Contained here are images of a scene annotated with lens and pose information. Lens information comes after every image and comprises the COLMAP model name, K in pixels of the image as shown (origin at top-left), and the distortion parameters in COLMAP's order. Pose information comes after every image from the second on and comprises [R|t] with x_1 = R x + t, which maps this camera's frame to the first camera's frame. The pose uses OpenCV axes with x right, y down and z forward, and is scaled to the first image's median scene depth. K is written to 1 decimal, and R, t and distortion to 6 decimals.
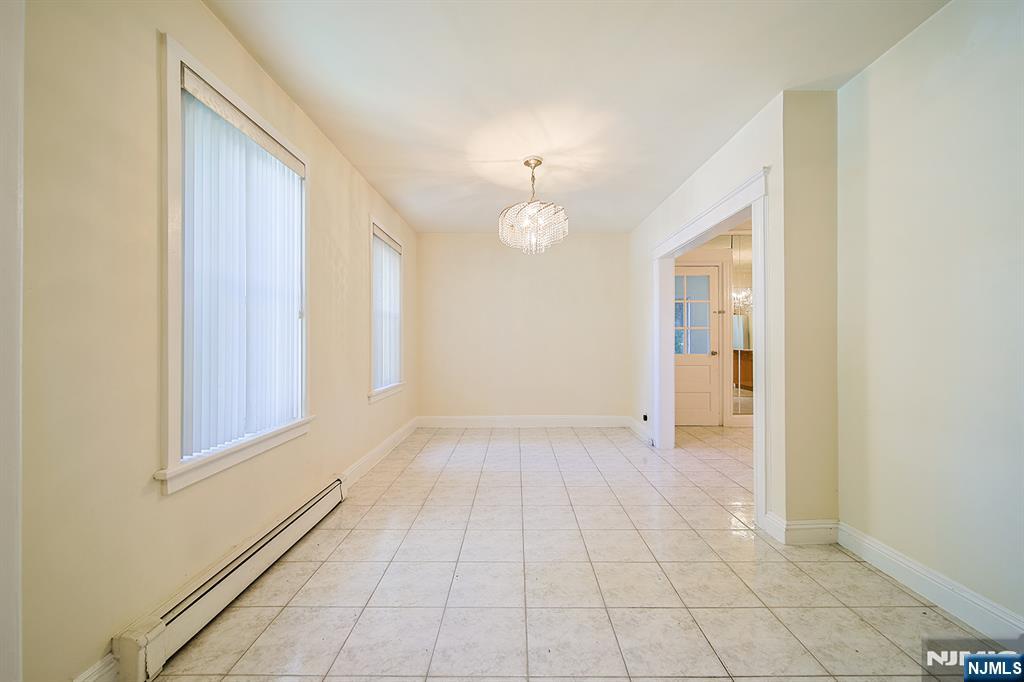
lens RADIAL K [[415.6, 0, 515.1], [0, 415.6, 338.2], [0, 0, 1]] dist [-0.002391, -0.000153]
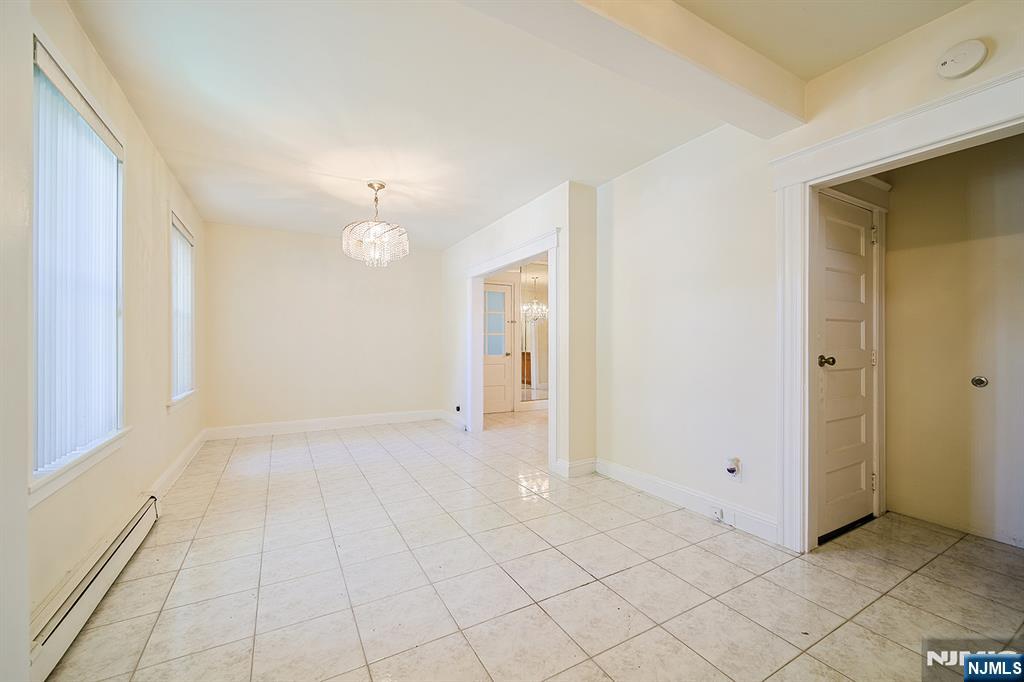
lens RADIAL K [[415.6, 0, 495.9], [0, 415.6, 339.1], [0, 0, 1]] dist [-0.002391, -0.000153]
pose [[0.890526, 0.008467, 0.454853, -0.179137], [-0.005353, 0.999953, -0.008133, 0.000772], [-0.454900, 0.004808, 0.890530, -0.150718]]
